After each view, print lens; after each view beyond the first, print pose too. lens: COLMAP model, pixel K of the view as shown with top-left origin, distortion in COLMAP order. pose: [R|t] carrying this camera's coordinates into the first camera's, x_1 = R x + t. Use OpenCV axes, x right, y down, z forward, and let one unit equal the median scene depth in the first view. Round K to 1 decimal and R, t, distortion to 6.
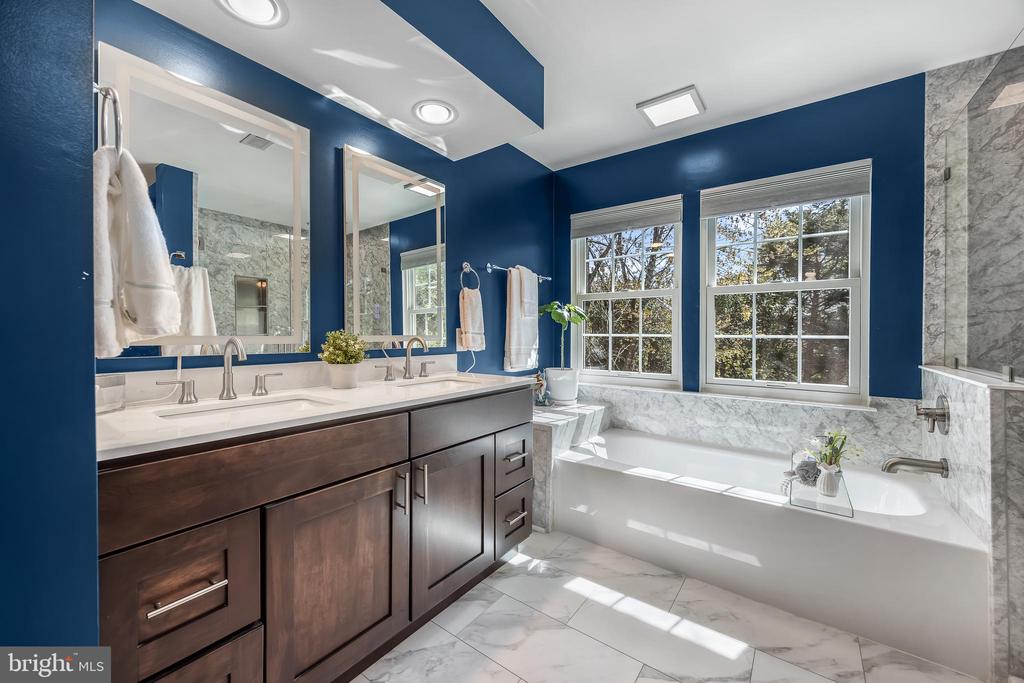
lens RADIAL K [[410.7, 0, 510.4], [0, 410.7, 336.6], [0, 0, 1]] dist [0.002368, -0.000870]
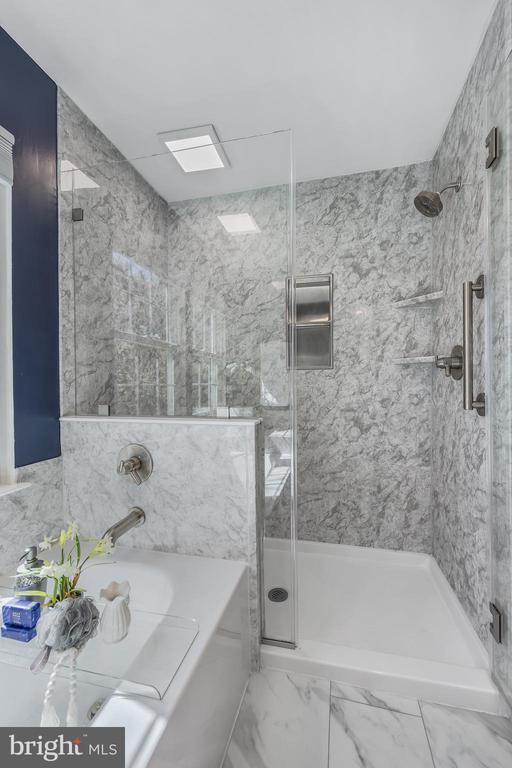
lens RADIAL K [[308.1, 0, 260.2], [0, 308.1, 384.0], [0, 0, 1]] dist [0.002368, -0.000870]
pose [[-0.396379, -0.004540, 0.918076, 0.227033], [0.008992, 0.999921, 0.008827, -0.003516], [-0.918043, 0.011754, -0.396306, 0.878298]]
